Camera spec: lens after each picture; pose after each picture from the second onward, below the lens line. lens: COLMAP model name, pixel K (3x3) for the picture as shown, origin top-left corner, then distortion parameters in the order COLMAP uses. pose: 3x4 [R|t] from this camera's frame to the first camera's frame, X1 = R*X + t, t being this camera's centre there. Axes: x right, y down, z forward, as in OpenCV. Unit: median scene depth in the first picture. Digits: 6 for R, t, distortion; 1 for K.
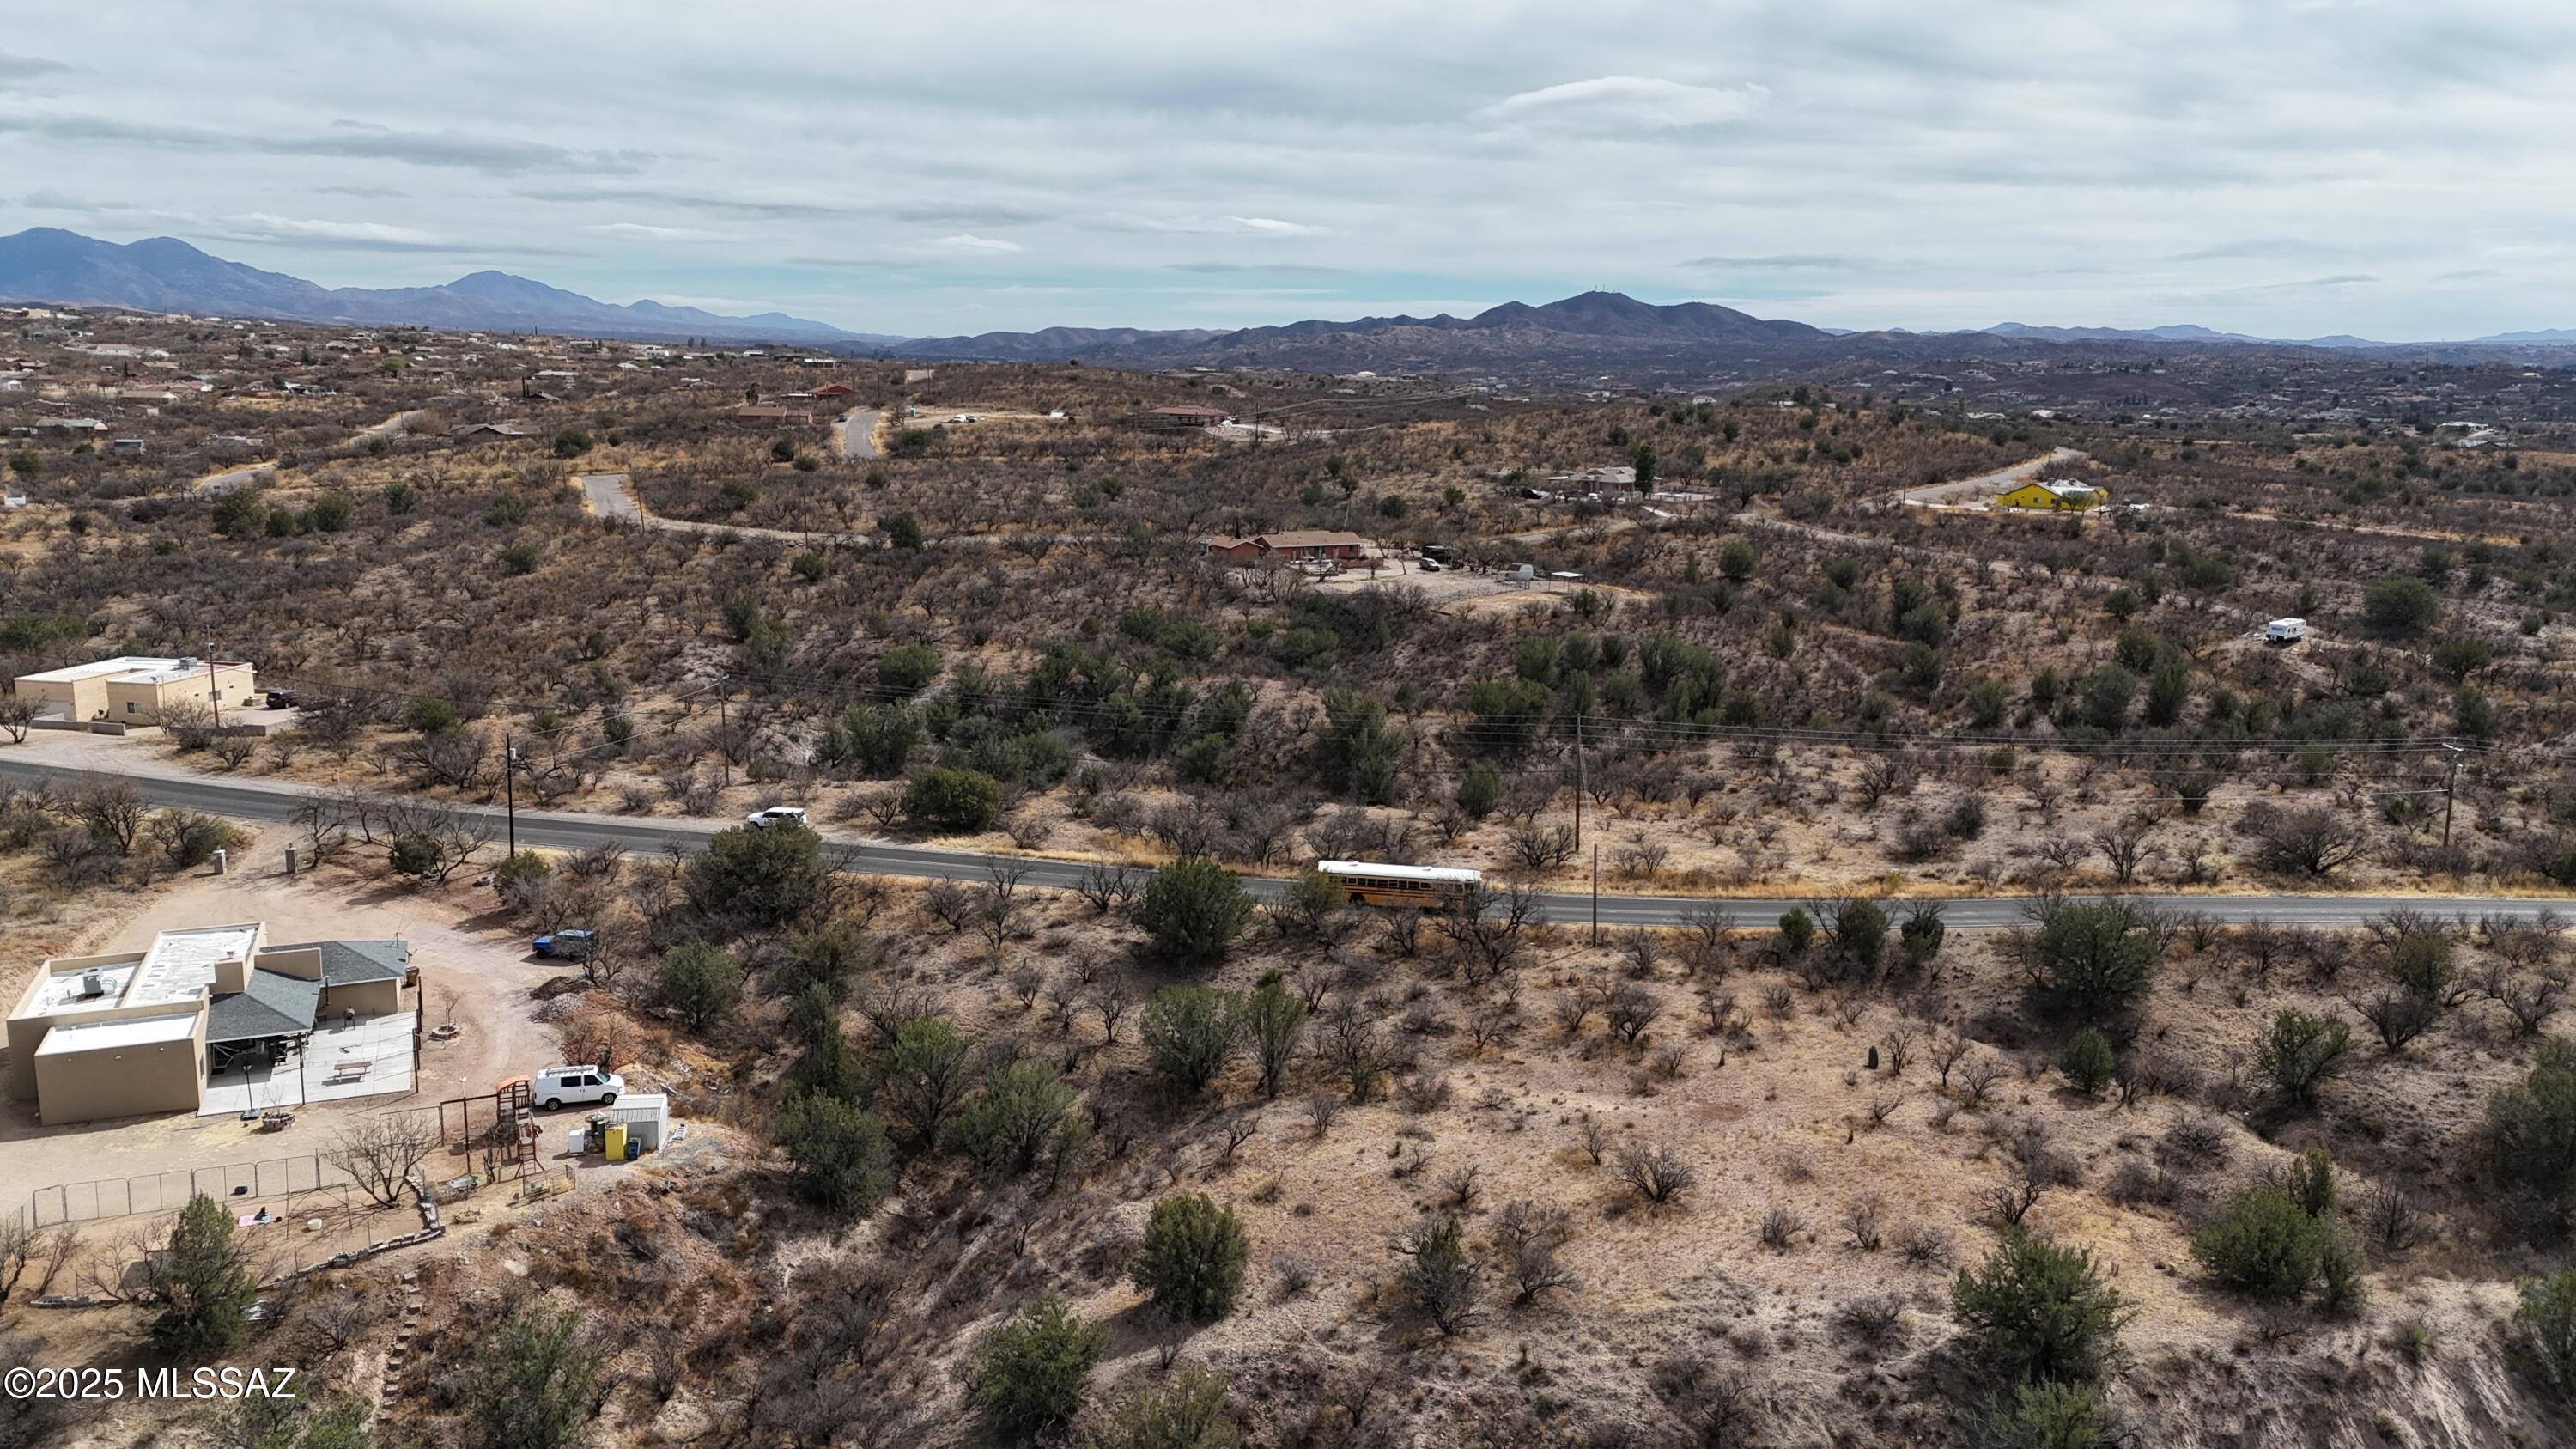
lens RADIAL K [[1885.0, 0, 1291.9], [0, 1885.0, 714.8], [0, 0, 1]] dist [0.072681, -0.067712]
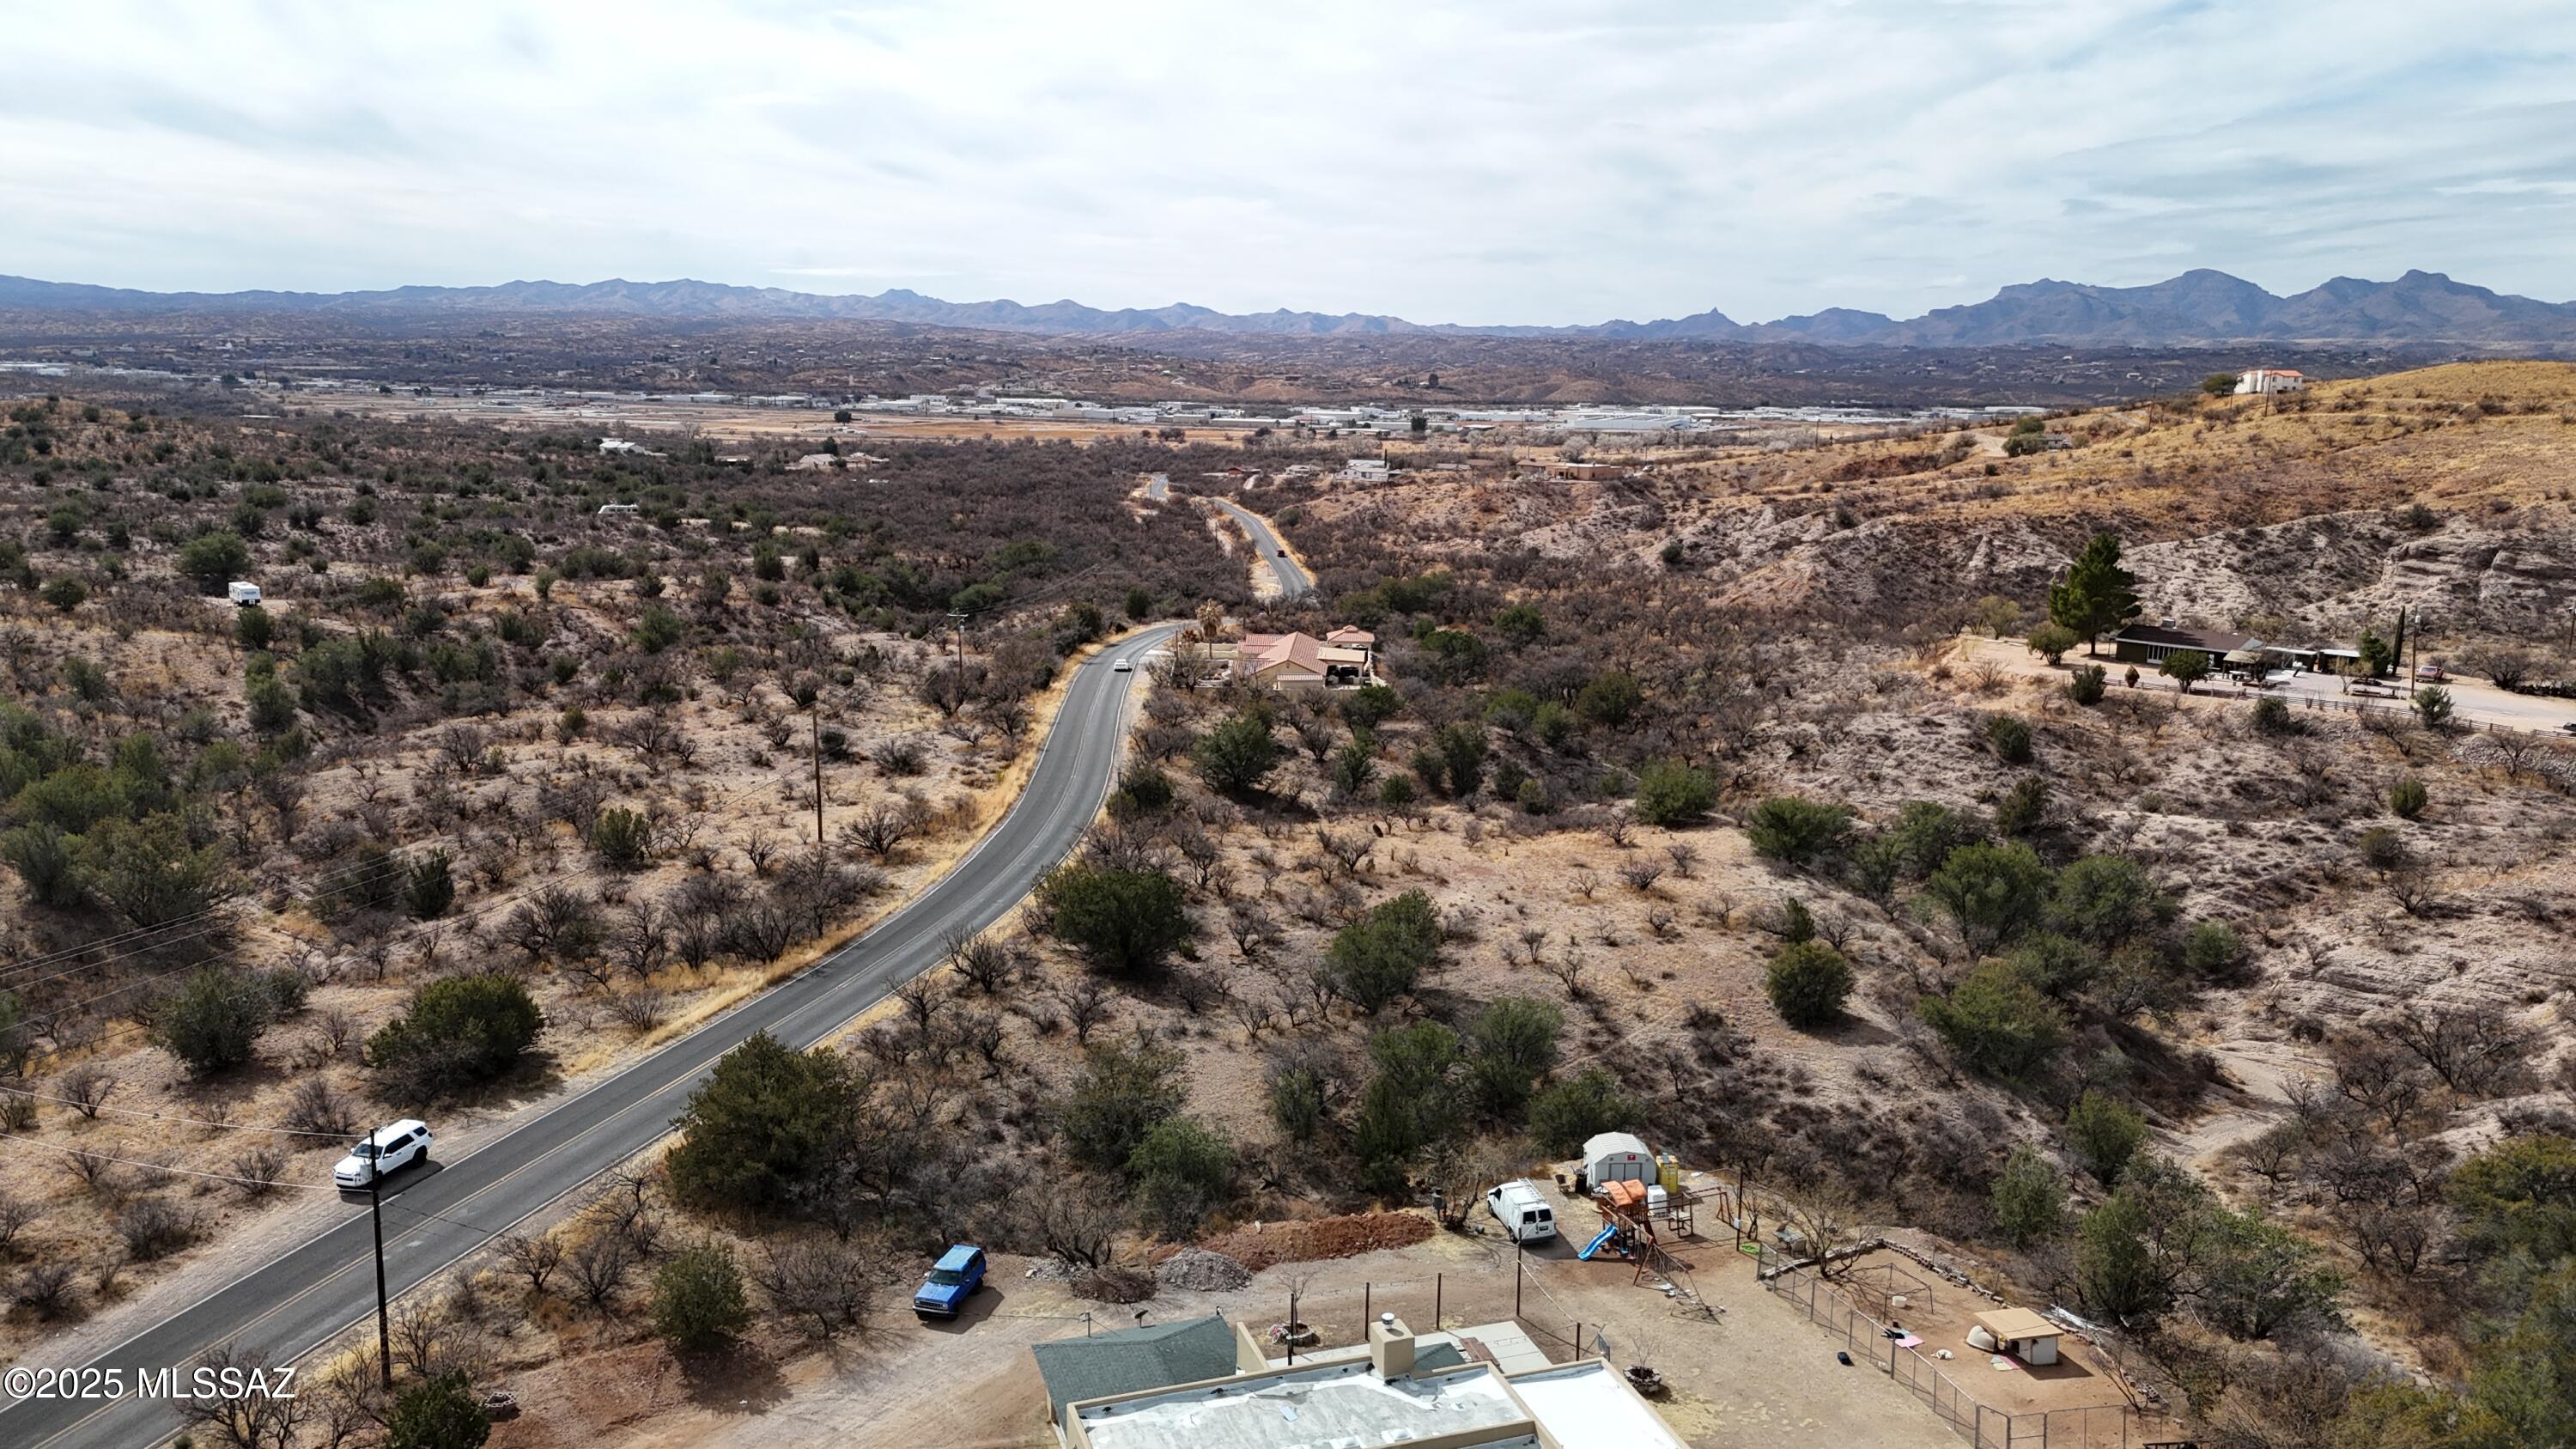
lens RADIAL K [[1885.0, 0, 1292.3], [0, 1885.0, 724.4], [0, 0, 1]] dist [0.072681, -0.067712]
pose [[0.071048, -0.202309, 0.976741, -0.957159], [0.172716, 0.966920, 0.187711, -0.157856], [-0.982406, 0.155362, 0.103640, 0.798862]]
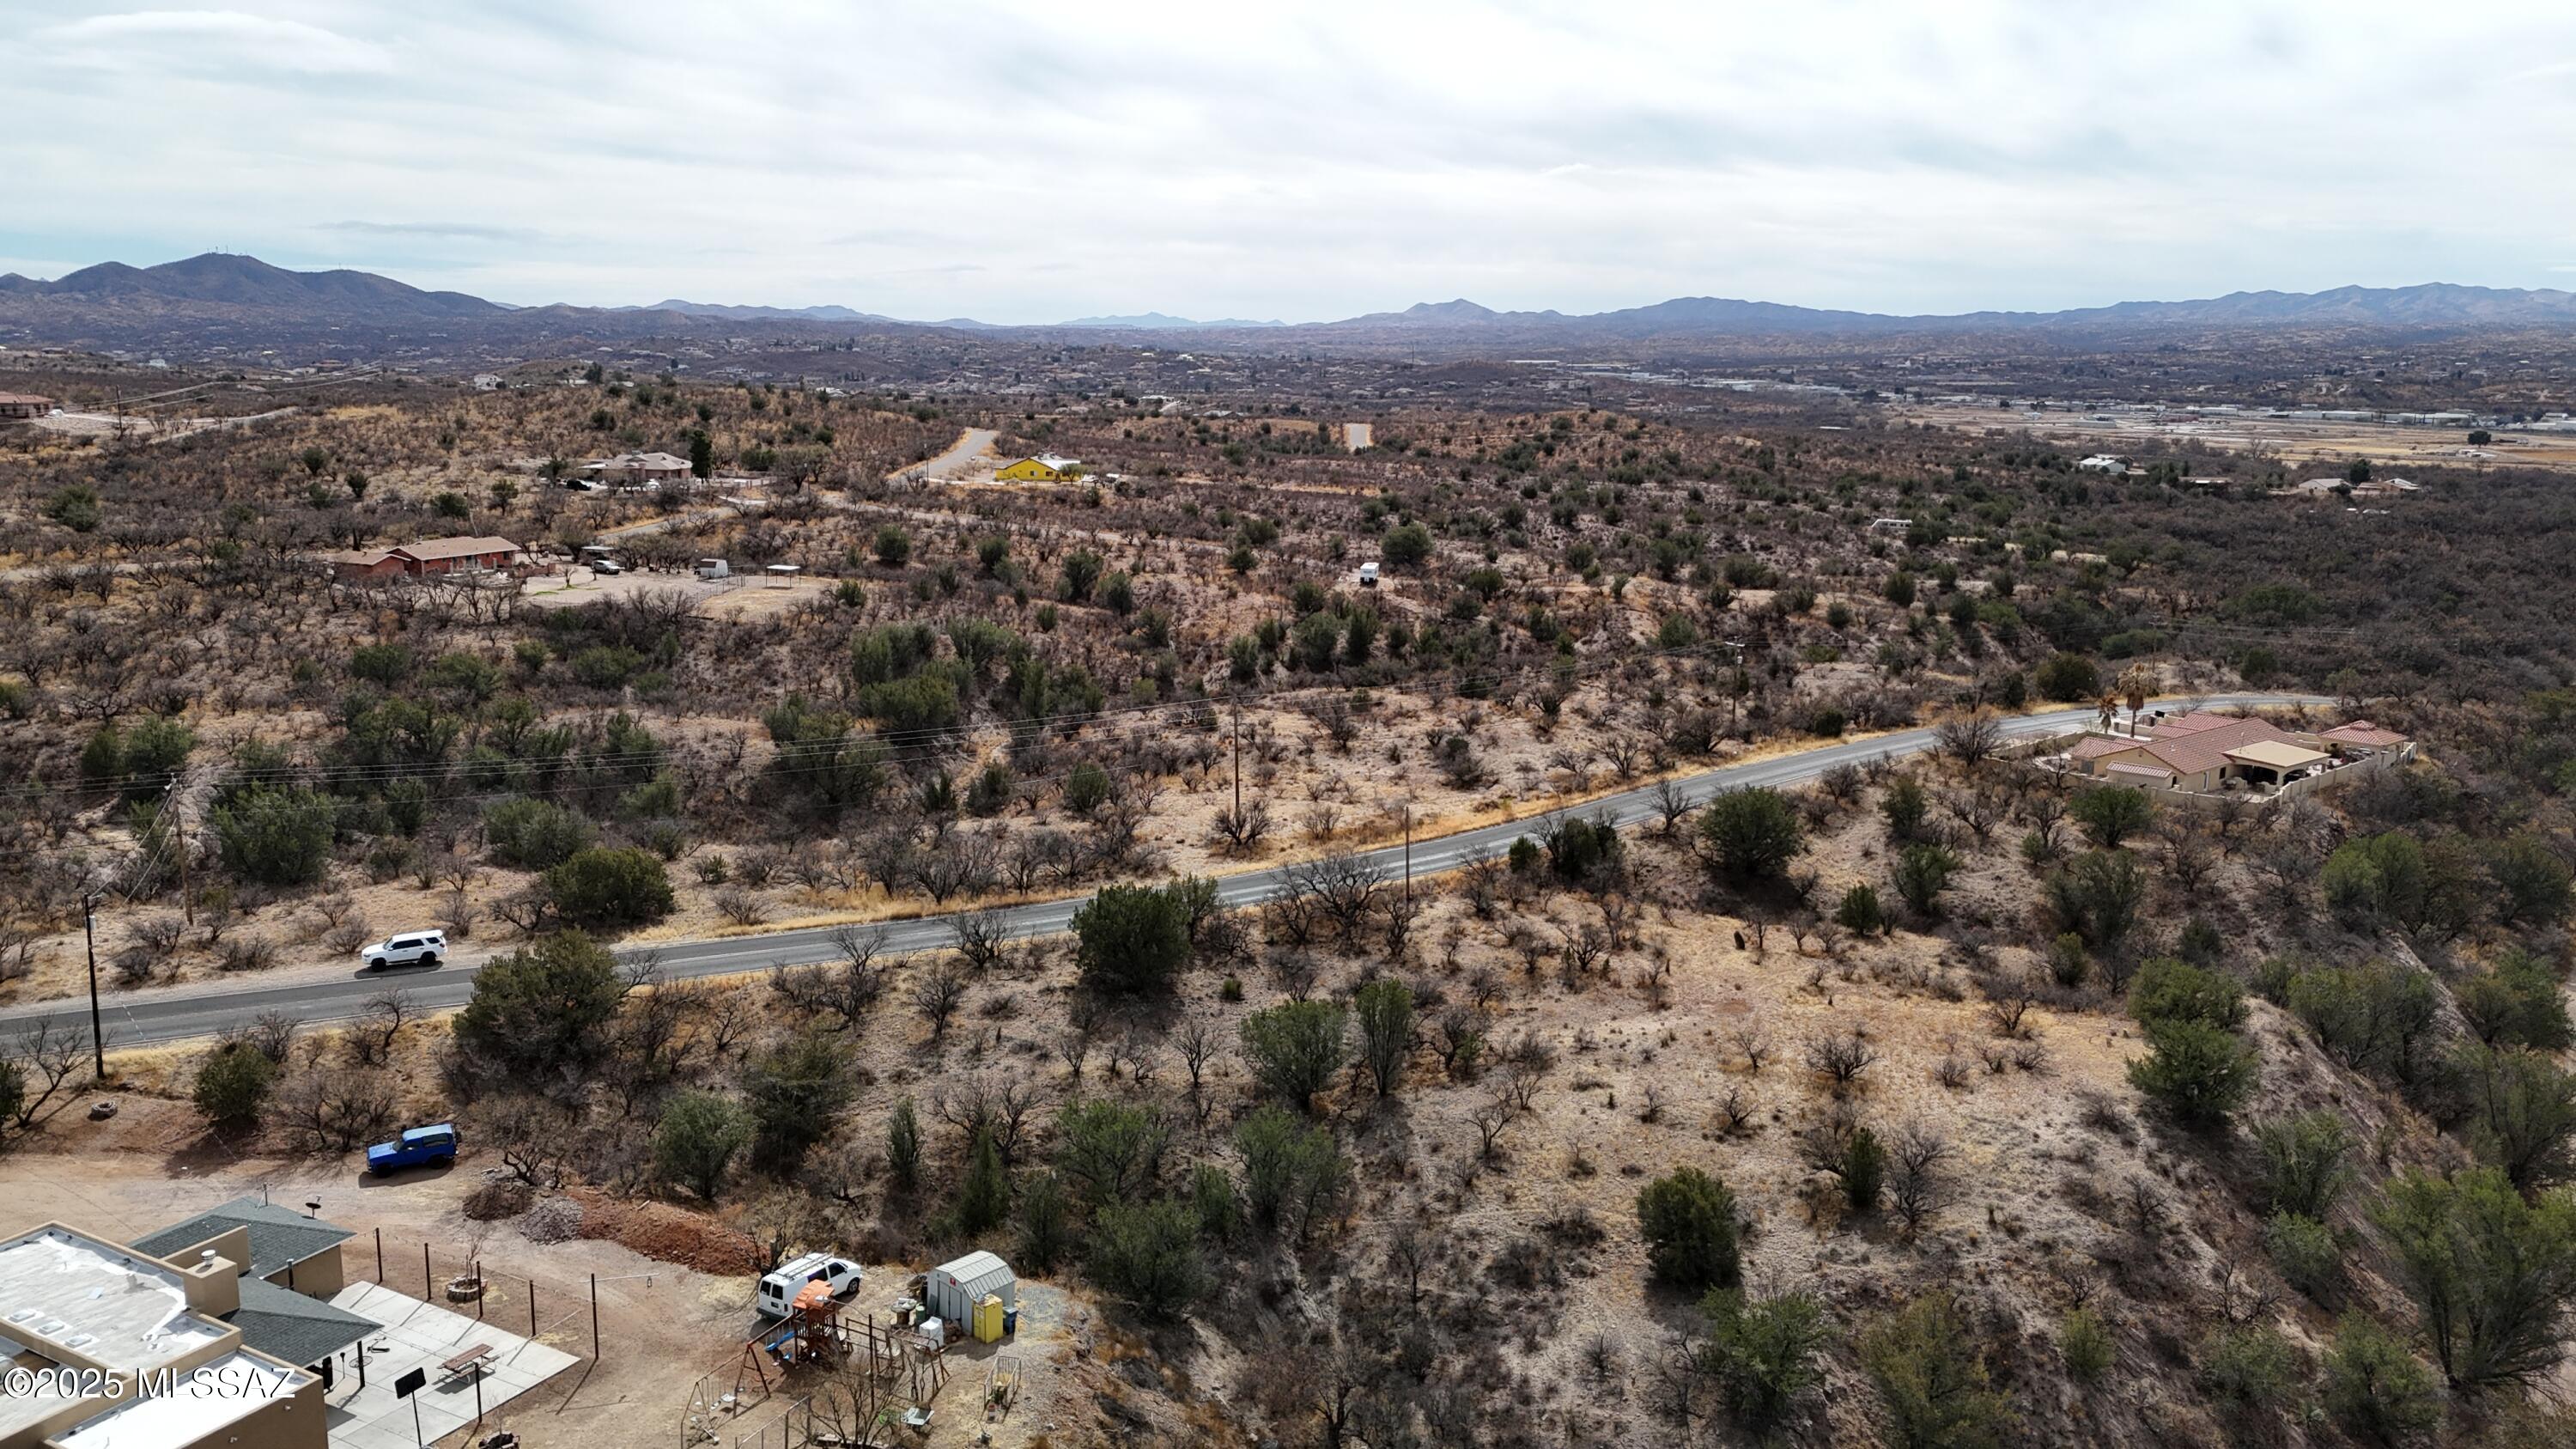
lens RADIAL K [[1885.0, 0, 1278.0], [0, 1885.0, 736.5], [0, 0, 1]] dist [0.072681, -0.067712]
pose [[0.784941, -0.128252, 0.606150, -0.550716], [0.114299, 0.991524, 0.061778, -0.045720], [-0.608936, 0.020790, 0.792947, 0.209563]]
